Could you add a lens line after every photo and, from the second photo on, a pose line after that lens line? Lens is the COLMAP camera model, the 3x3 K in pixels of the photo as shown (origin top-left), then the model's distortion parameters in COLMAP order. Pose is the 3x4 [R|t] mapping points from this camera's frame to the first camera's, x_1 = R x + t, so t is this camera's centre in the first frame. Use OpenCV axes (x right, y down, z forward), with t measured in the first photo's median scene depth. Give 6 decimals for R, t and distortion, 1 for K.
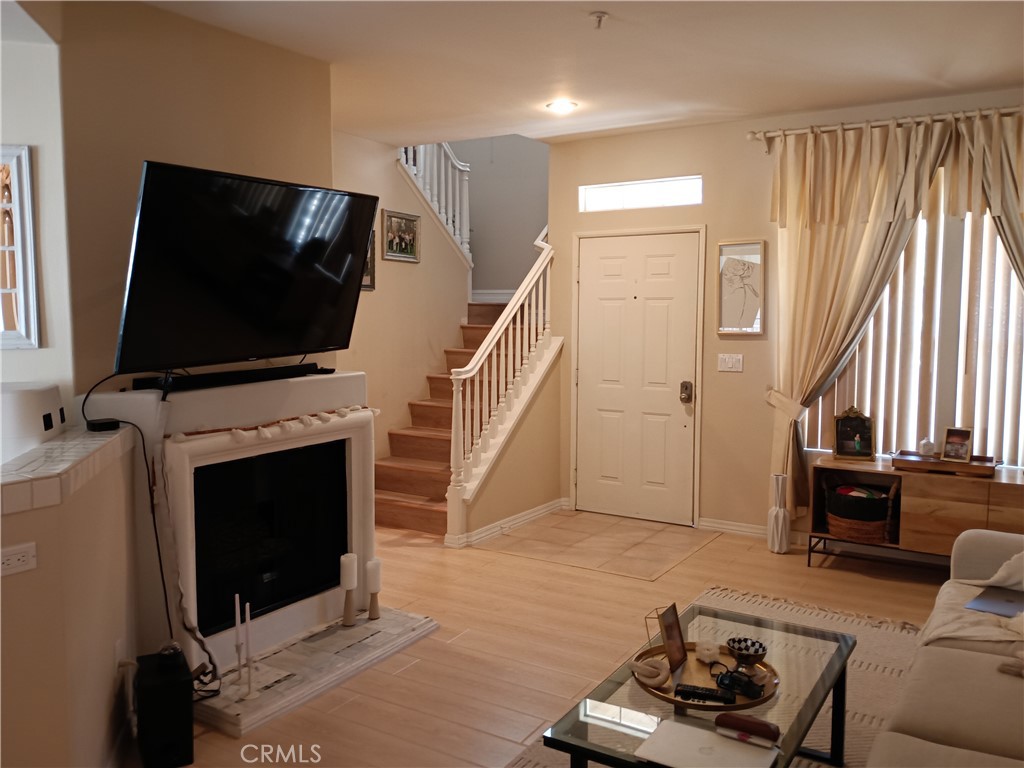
lens RADIAL K [[838.8, 0, 509.7], [0, 838.8, 379.1], [0, 0, 1]] dist [0.093040, -0.162525]
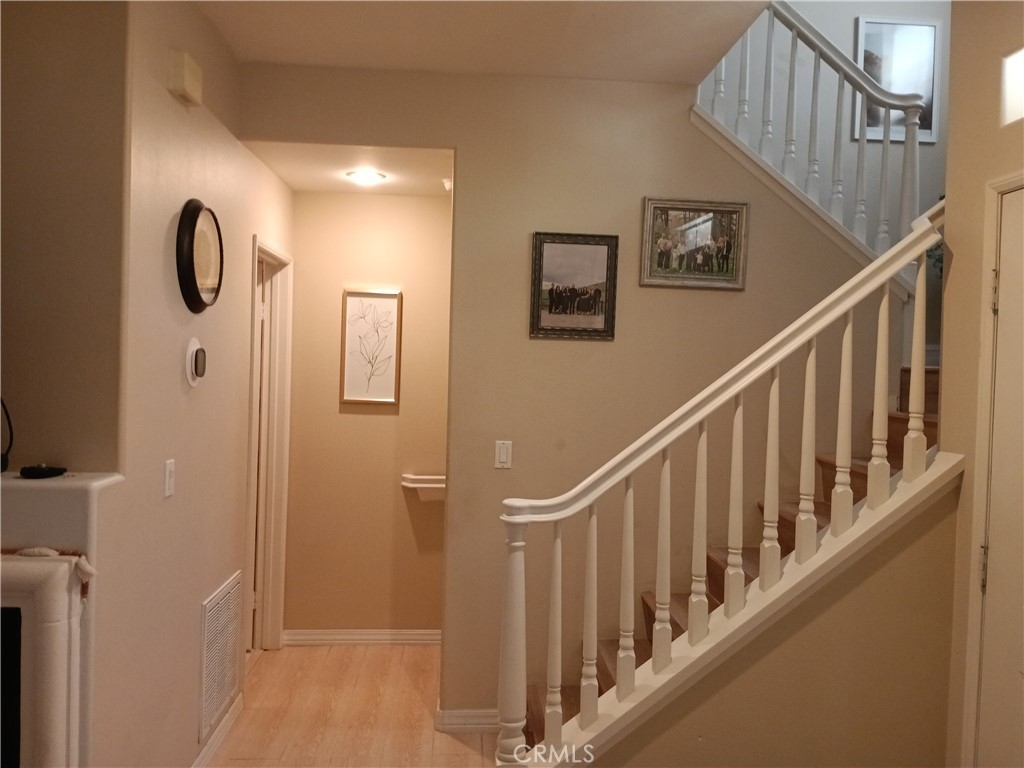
lens RADIAL K [[838.8, 0, 509.7], [0, 838.8, 379.1], [0, 0, 1]] dist [0.093040, -0.162525]
pose [[0.576701, 0.026944, -0.816511, 0.256227], [-0.094413, 0.994957, -0.033851, -0.052571], [0.811481, 0.096611, 0.576337, 0.604403]]
